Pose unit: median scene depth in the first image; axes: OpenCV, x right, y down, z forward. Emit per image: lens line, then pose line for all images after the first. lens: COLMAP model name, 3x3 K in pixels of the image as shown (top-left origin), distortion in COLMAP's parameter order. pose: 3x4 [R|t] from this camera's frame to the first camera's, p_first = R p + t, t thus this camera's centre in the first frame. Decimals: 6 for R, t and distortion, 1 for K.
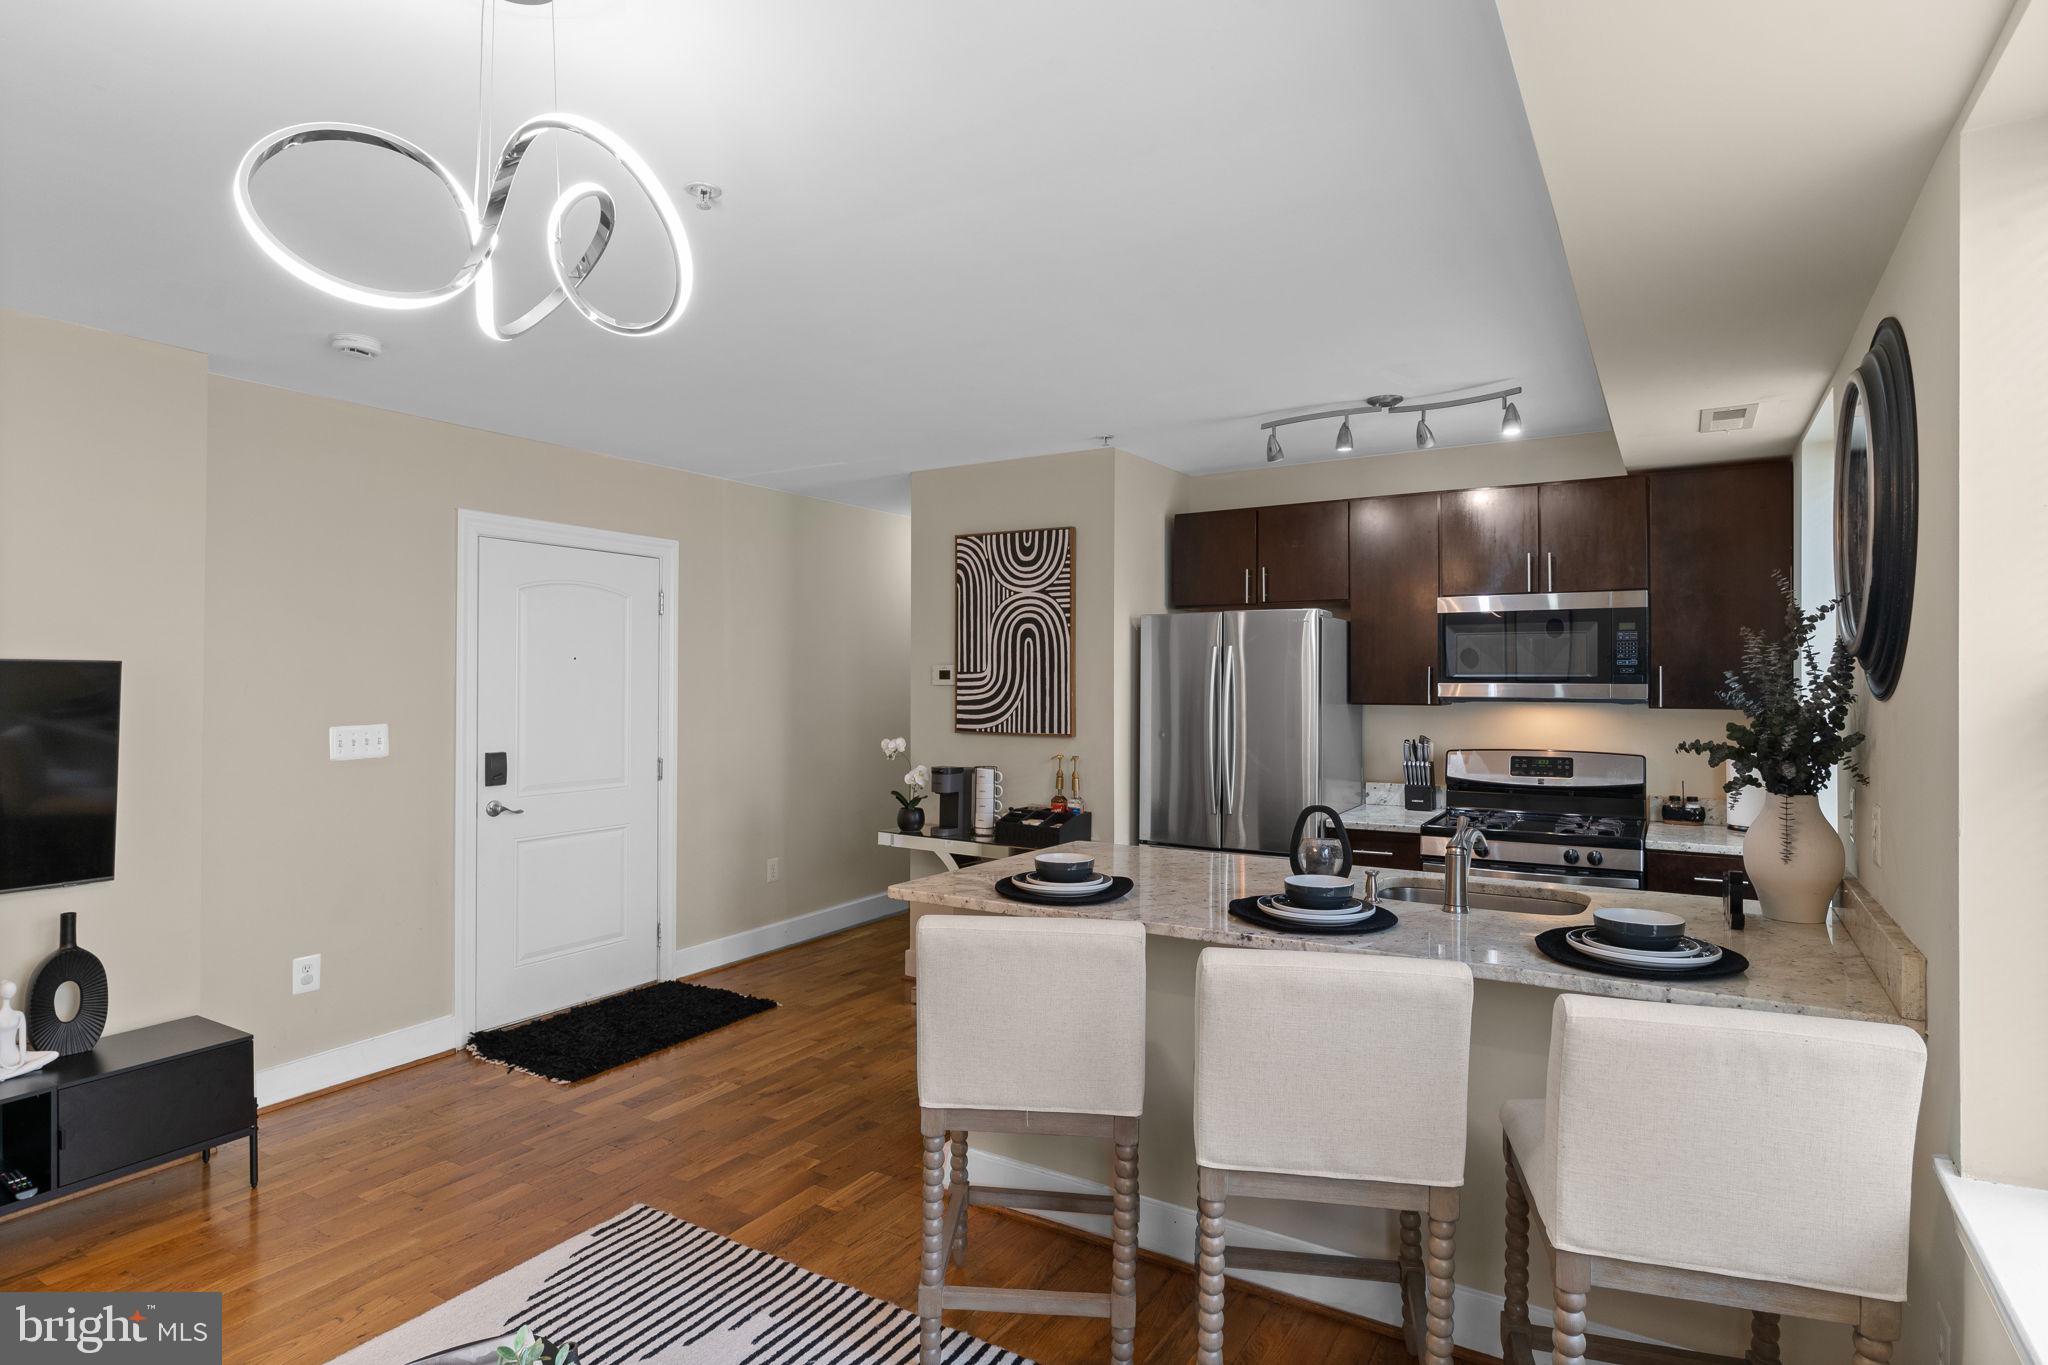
lens RADIAL K [[1084.3, 0, 1029.3], [0, 1084.3, 679.9], [0, 0, 1]] dist [-0.002537, 0.002236]
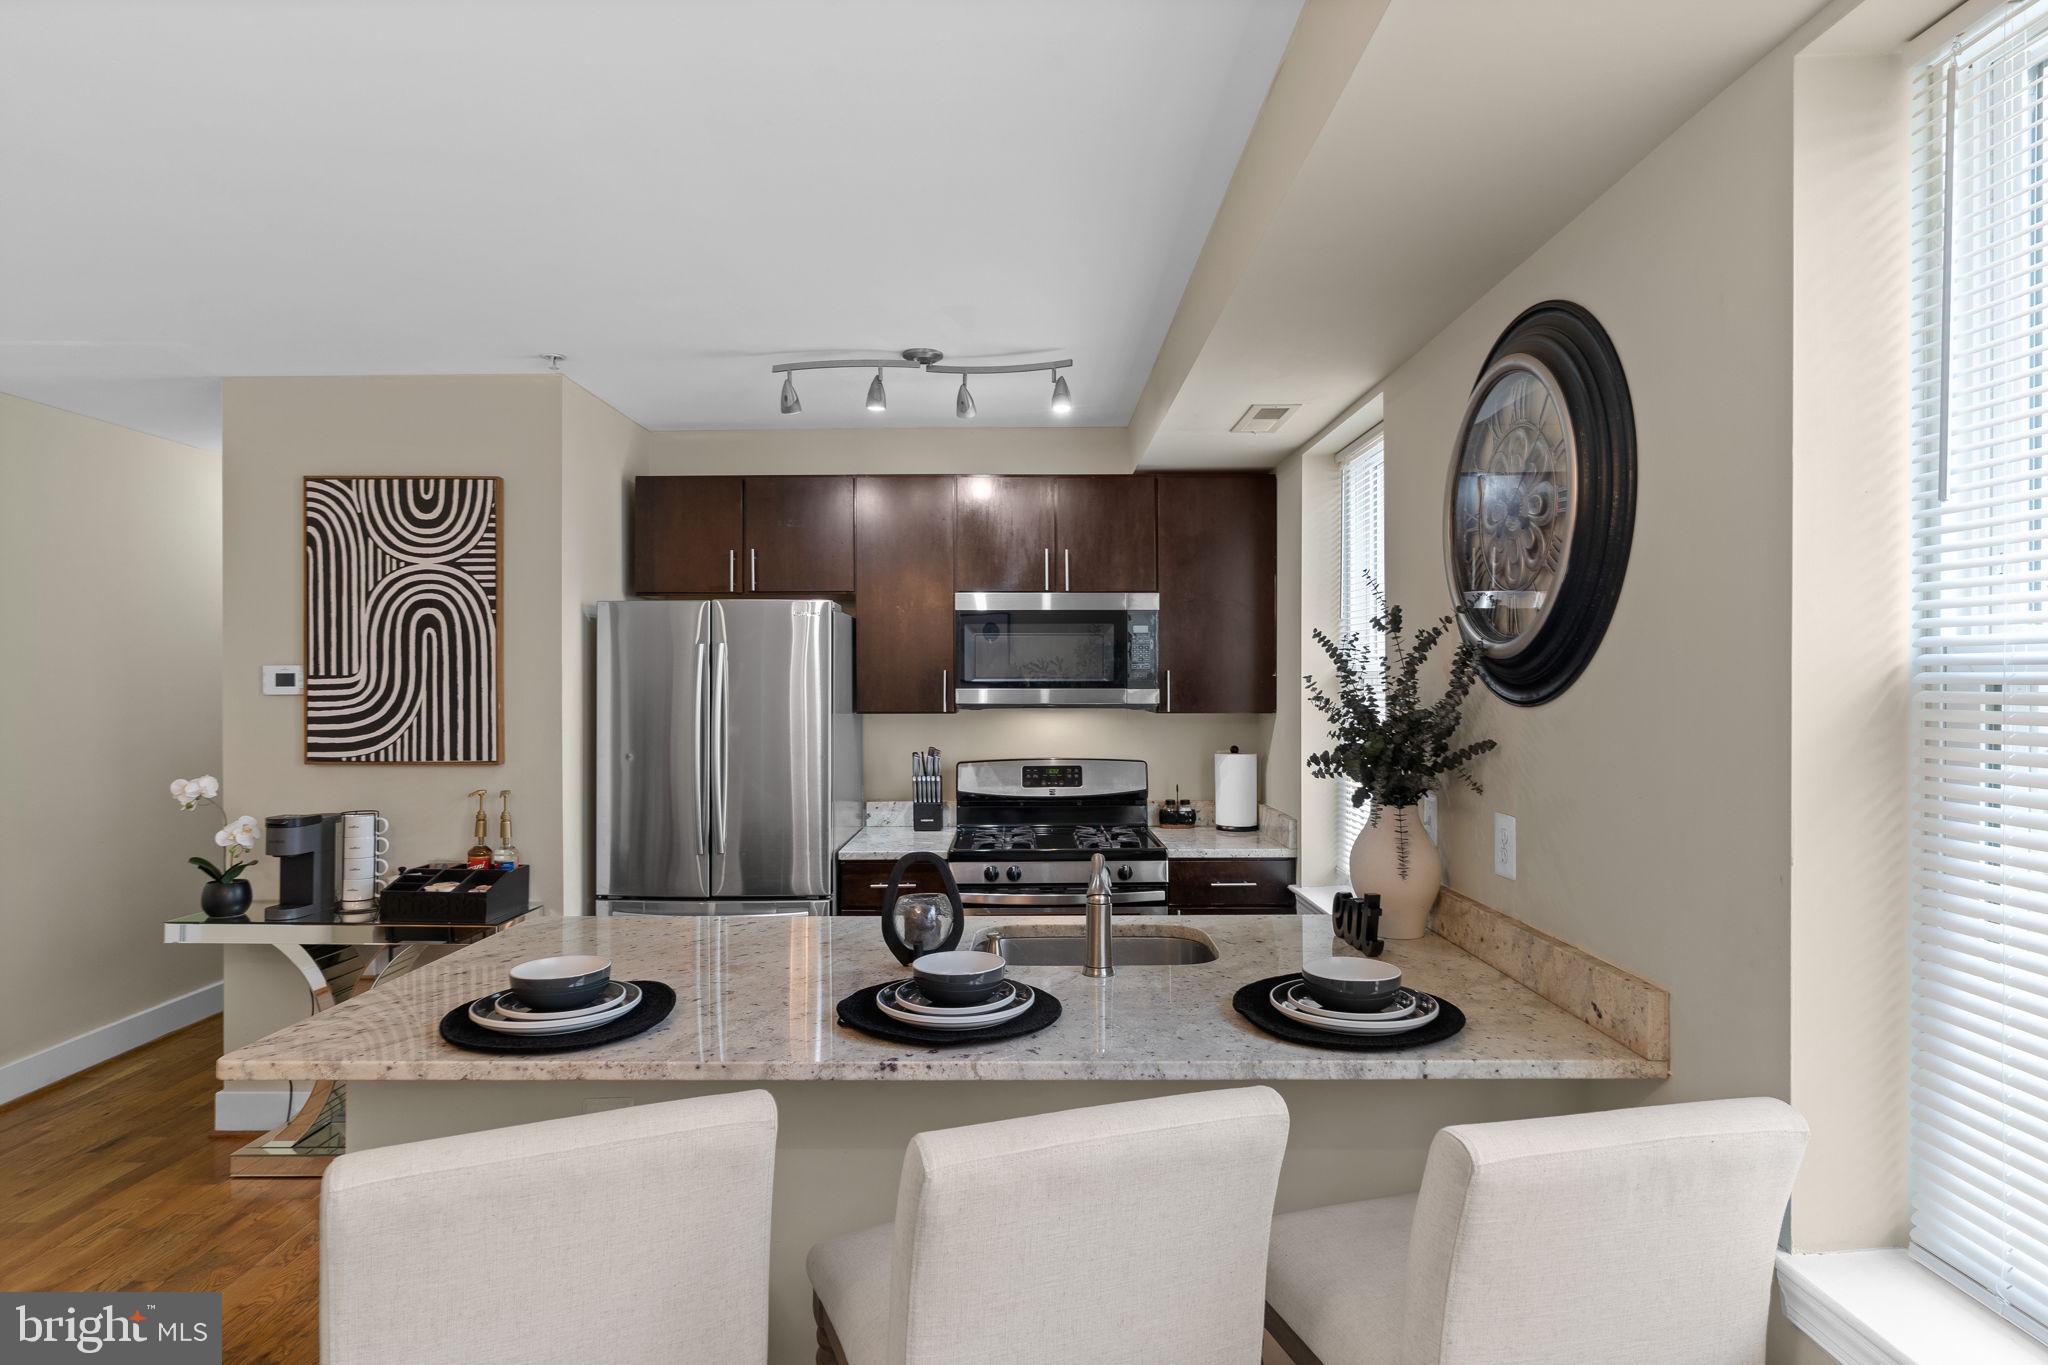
lens RADIAL K [[1084.3, 0, 1012.7], [0, 1084.3, 687.1], [0, 0, 1]] dist [-0.002537, 0.002236]
pose [[0.855039, -0.004697, 0.518542, -0.043036], [0.003034, 0.999987, 0.004055, -0.001554], [-0.518554, -0.001894, 0.855043, 0.193517]]
